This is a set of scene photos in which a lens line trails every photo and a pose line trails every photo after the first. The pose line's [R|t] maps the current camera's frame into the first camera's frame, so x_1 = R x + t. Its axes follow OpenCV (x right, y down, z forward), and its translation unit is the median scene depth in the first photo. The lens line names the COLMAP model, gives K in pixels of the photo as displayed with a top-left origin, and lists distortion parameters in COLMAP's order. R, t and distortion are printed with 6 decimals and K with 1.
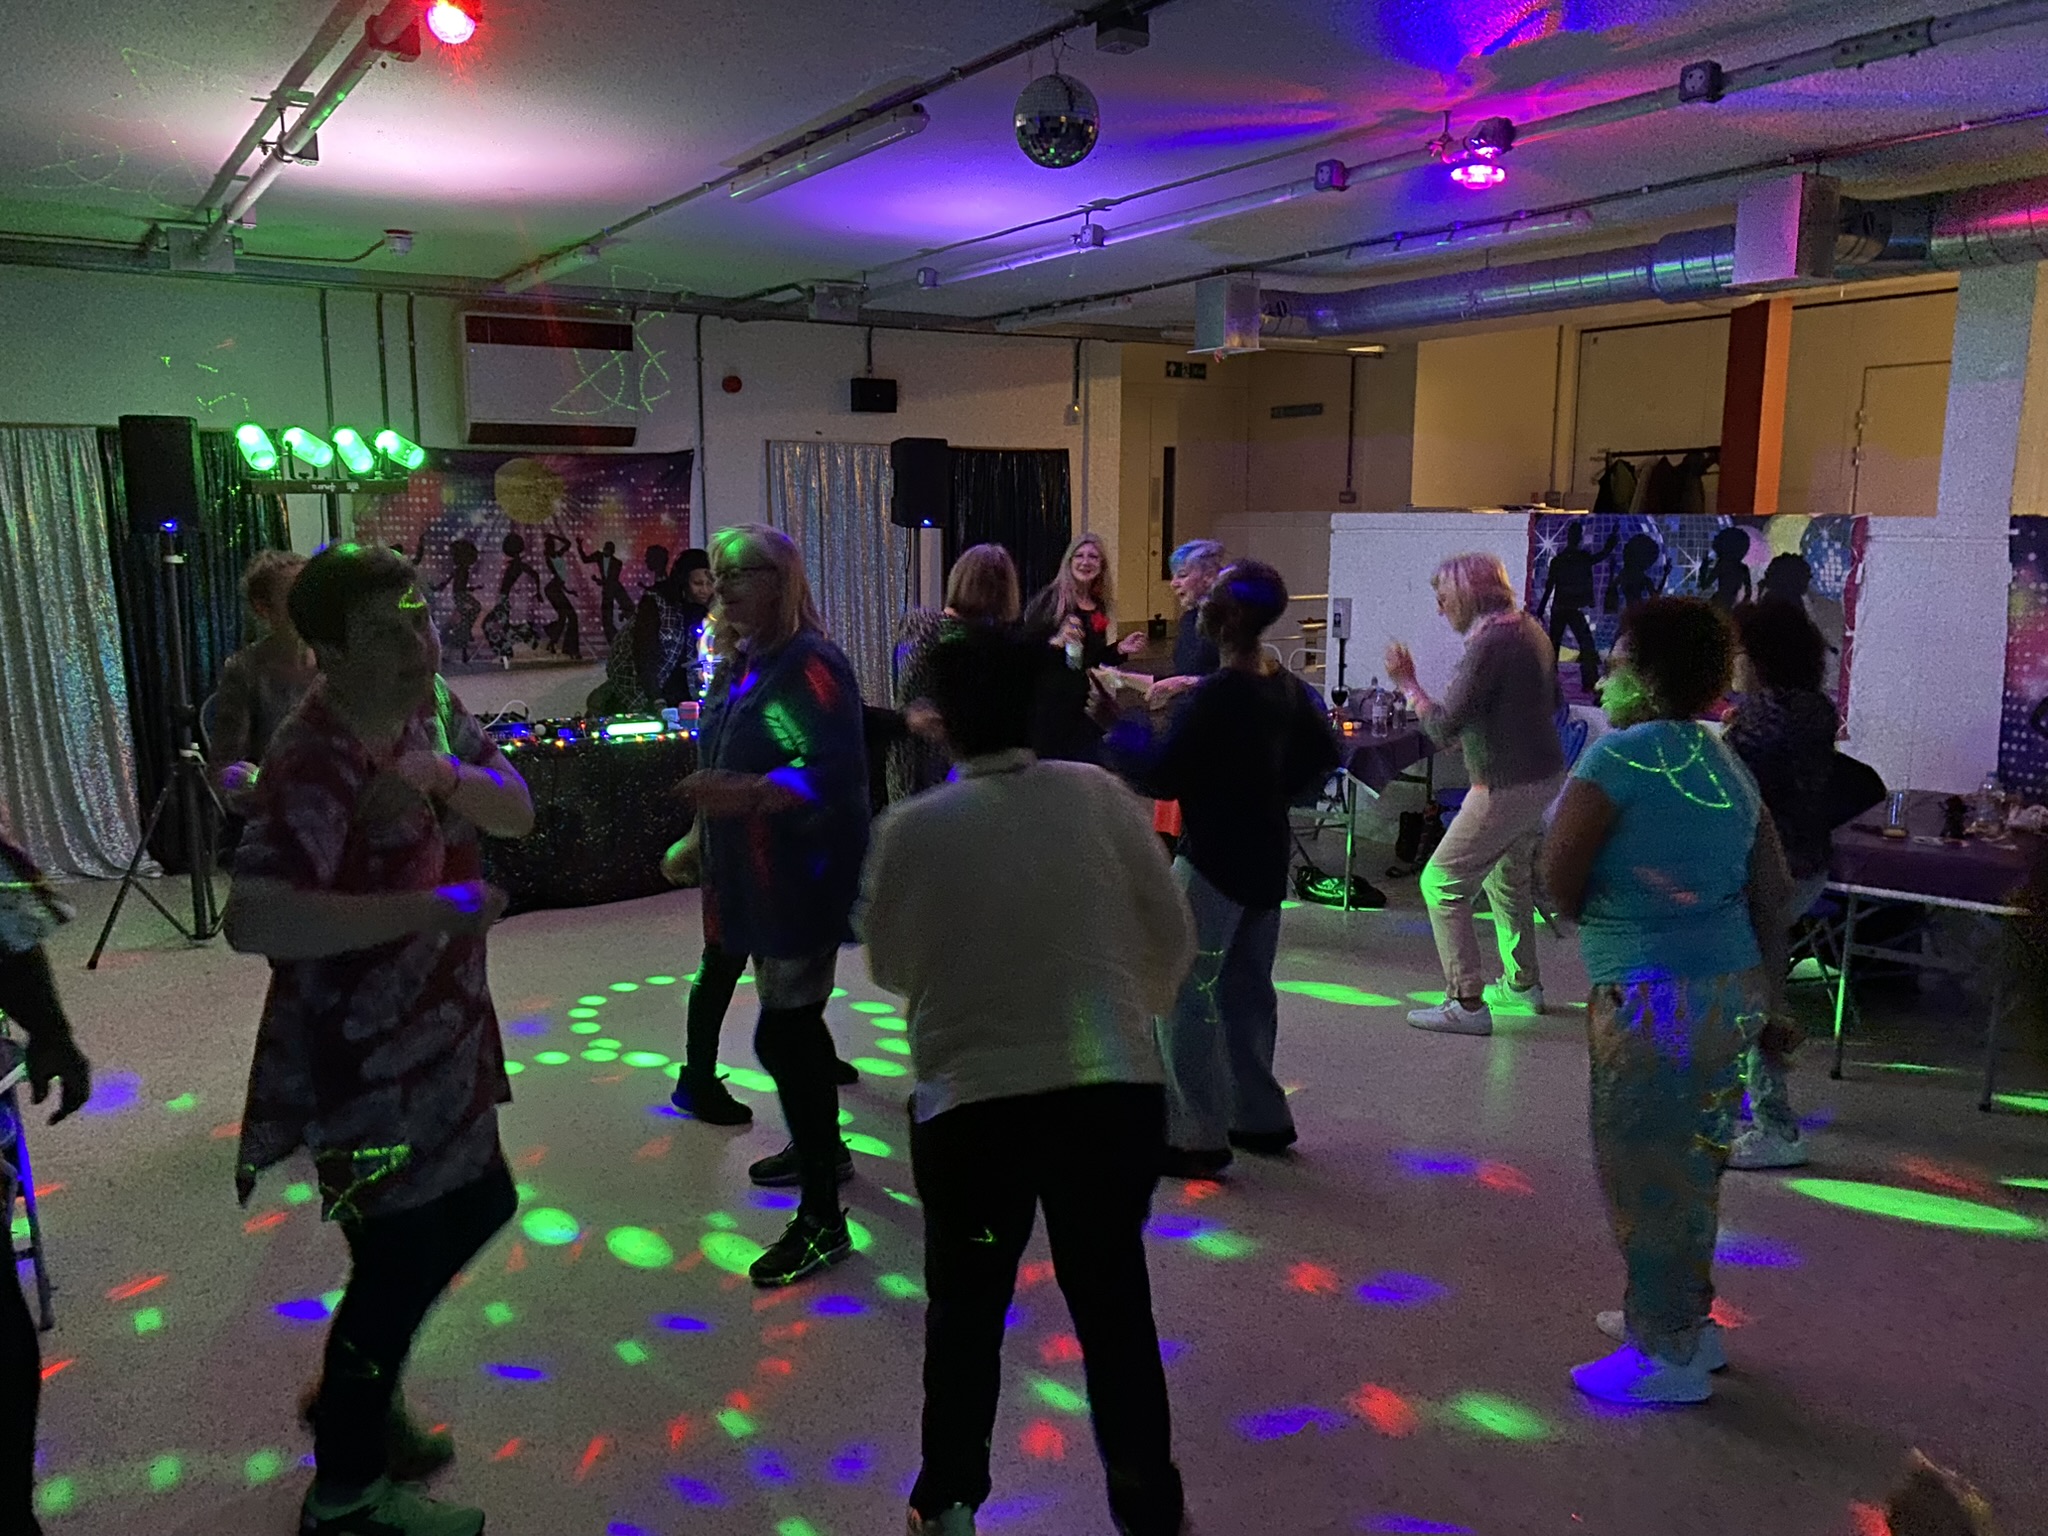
lens RADIAL K [[1558.4, 0, 1017.1], [0, 1558.4, 764.9], [0, 0, 1]] dist [0.040389, -0.051219]
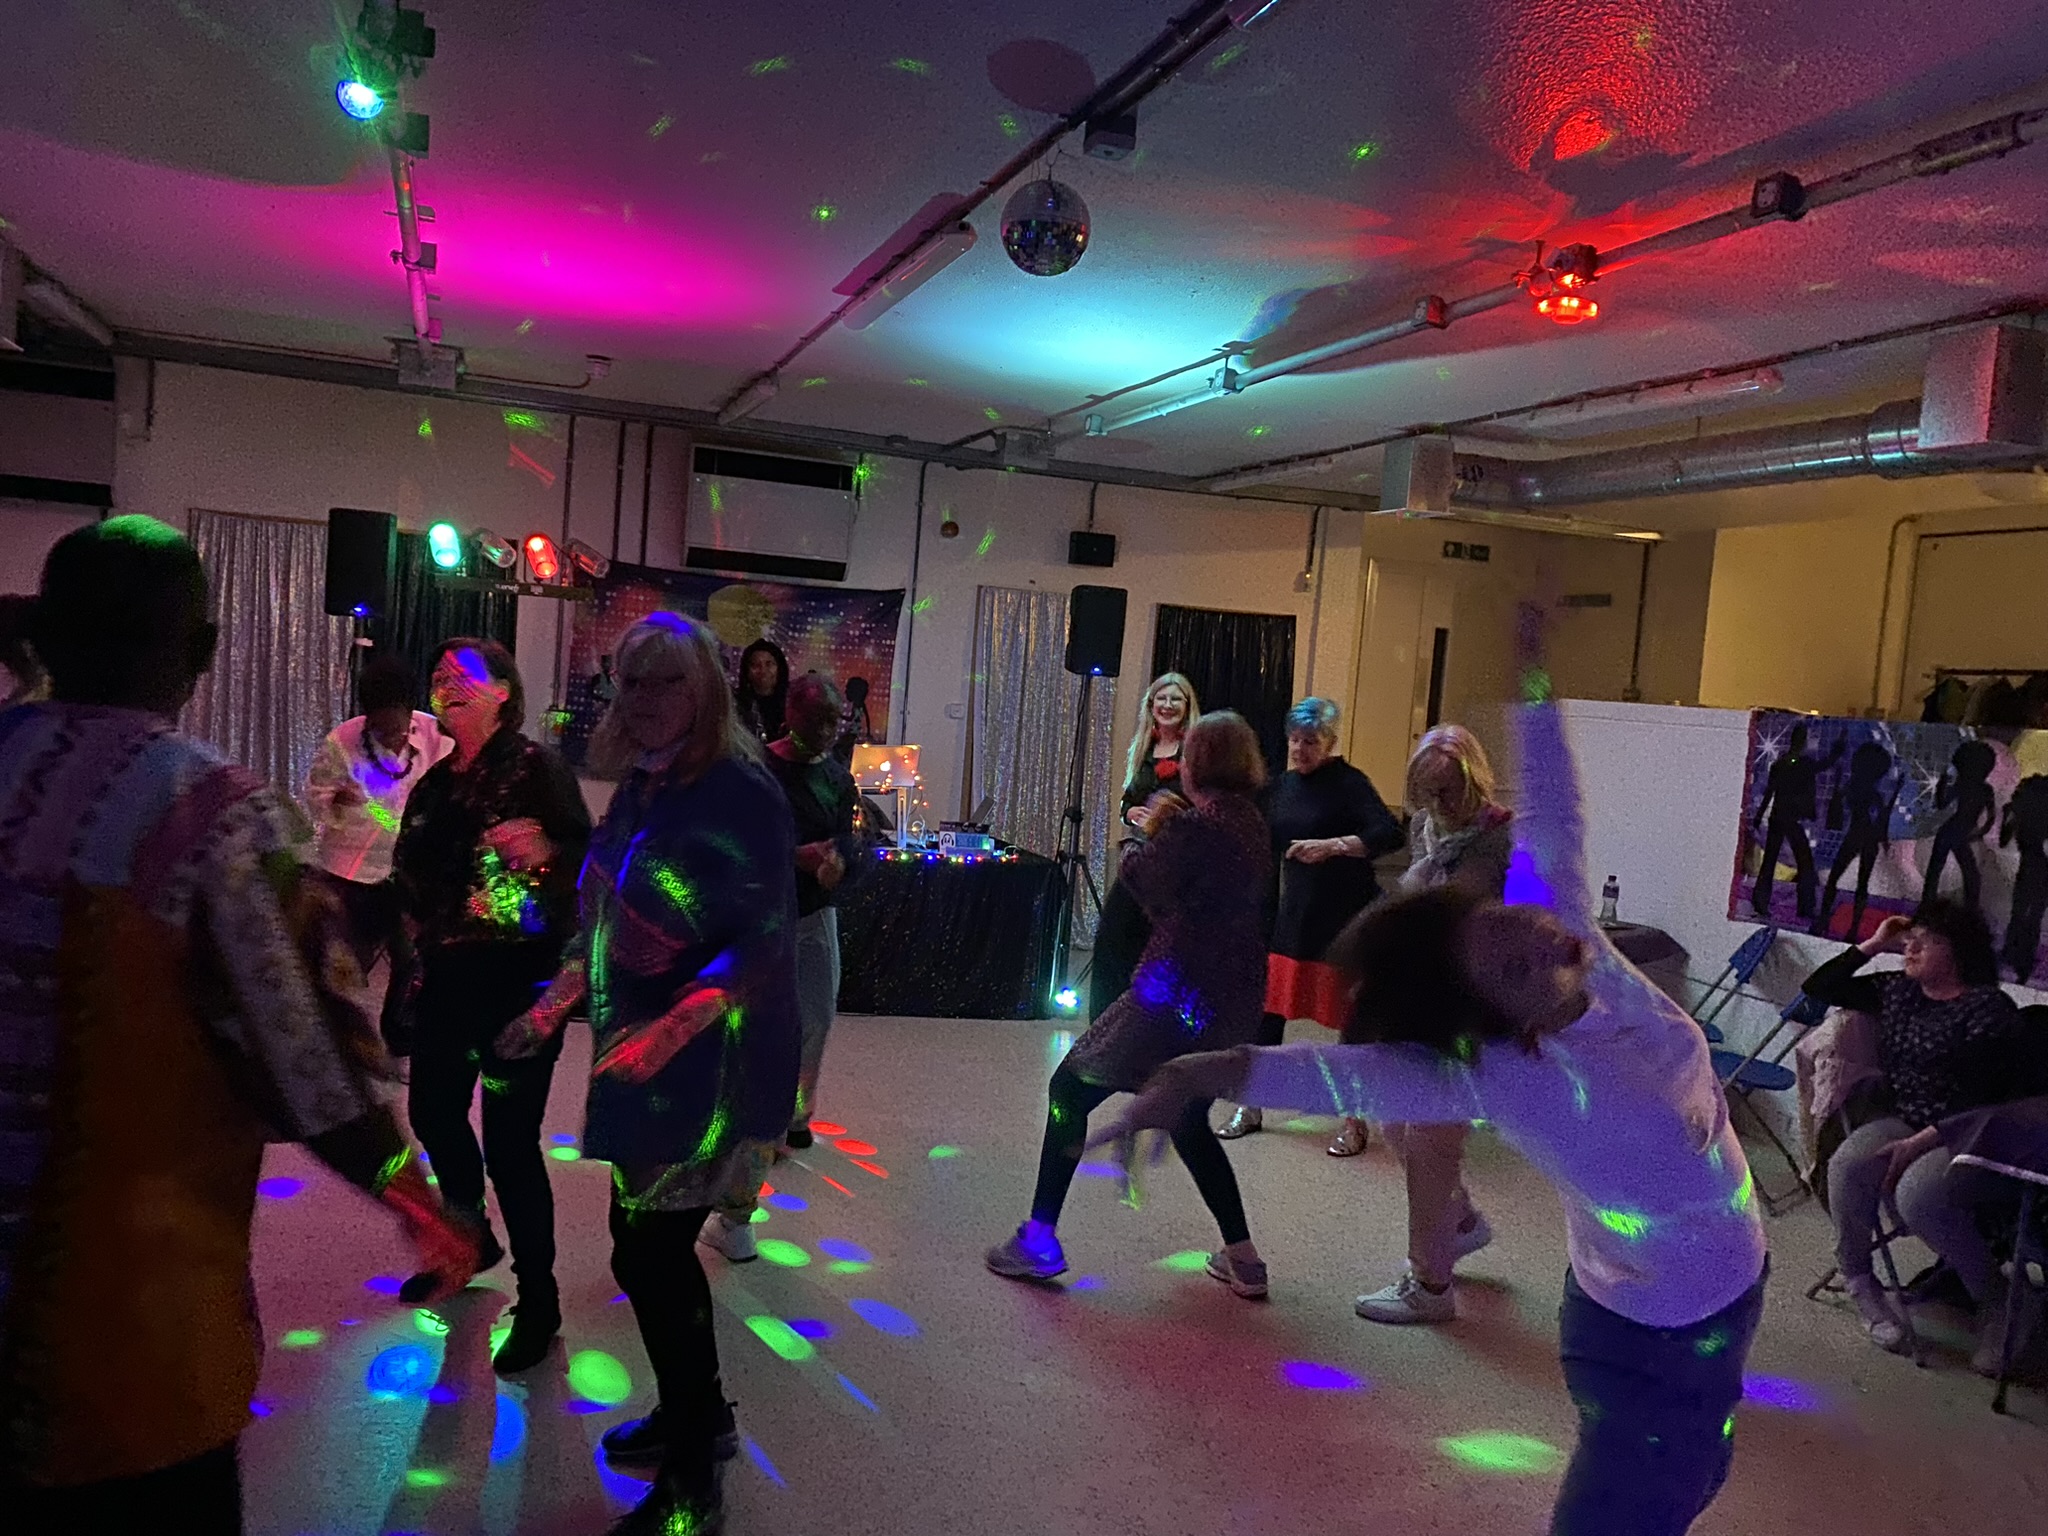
lens RADIAL K [[1558.4, 0, 1014.7], [0, 1558.4, 770.8], [0, 0, 1]] dist [0.040389, -0.051219]
pose [[0.969969, 0.091178, -0.225491, 0.116353], [-0.115266, 0.988680, -0.096051, 0.006592], [0.214181, 0.119158, 0.969499, 0.045973]]
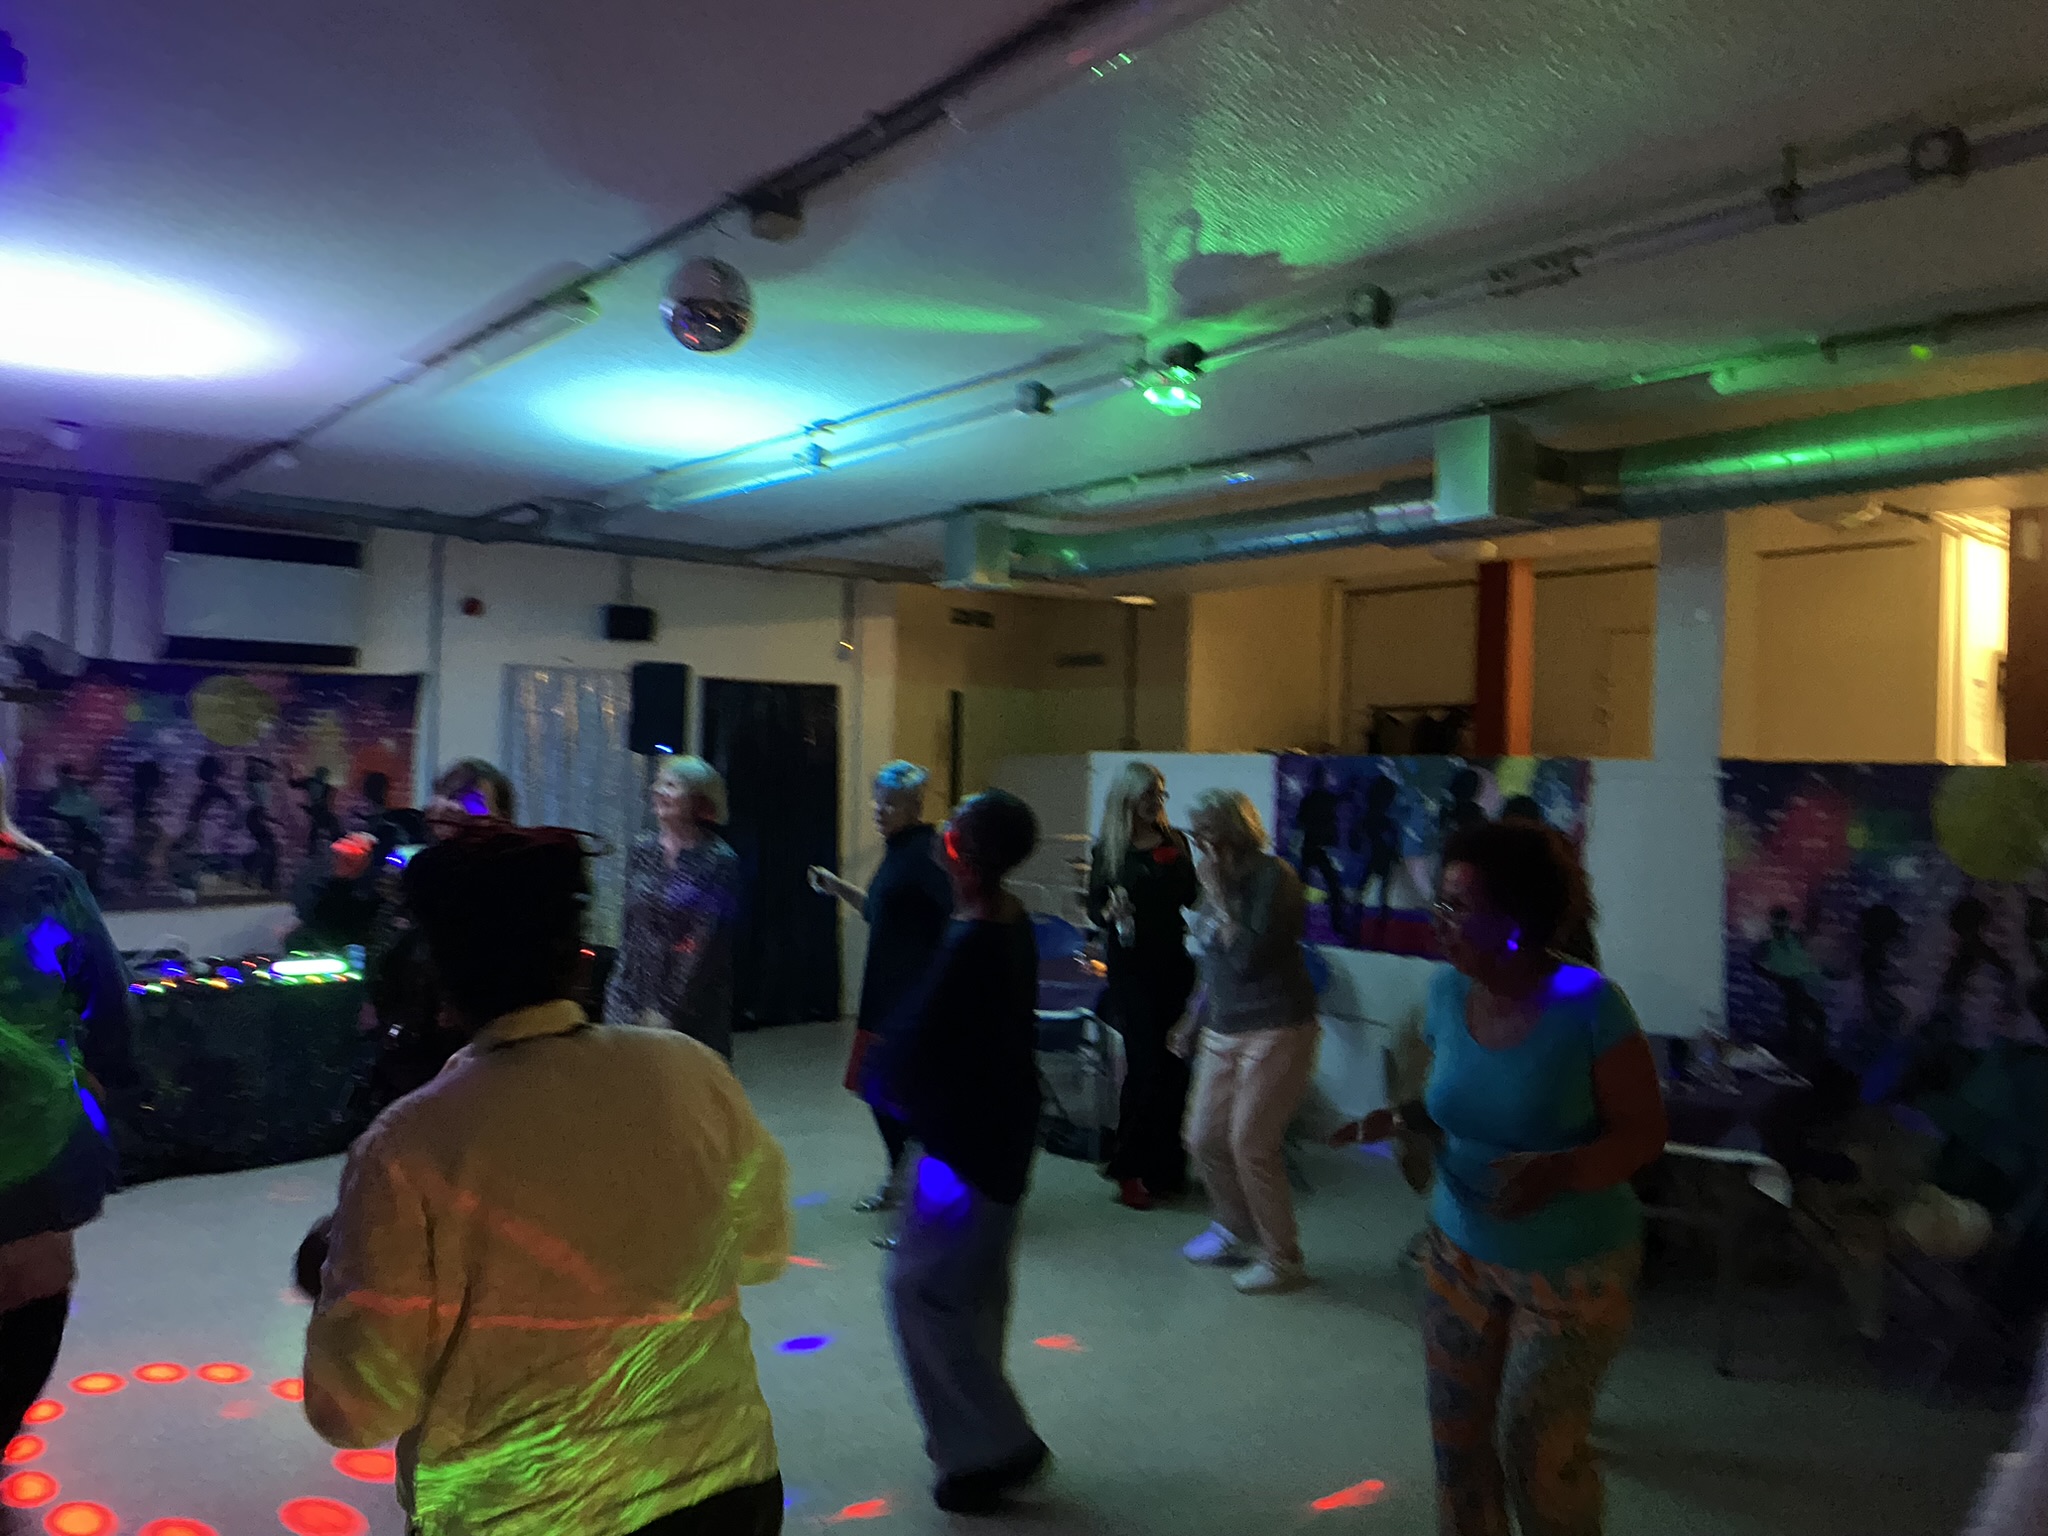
lens RADIAL K [[1558.4, 0, 1031.4], [0, 1558.4, 775.2], [0, 0, 1]] dist [0.040389, -0.051219]
pose [[0.992799, 0.019264, 0.118234, 0.051190], [-0.000658, 0.987848, -0.155424, 0.006818], [-0.119791, 0.154227, 0.980747, 0.043327]]
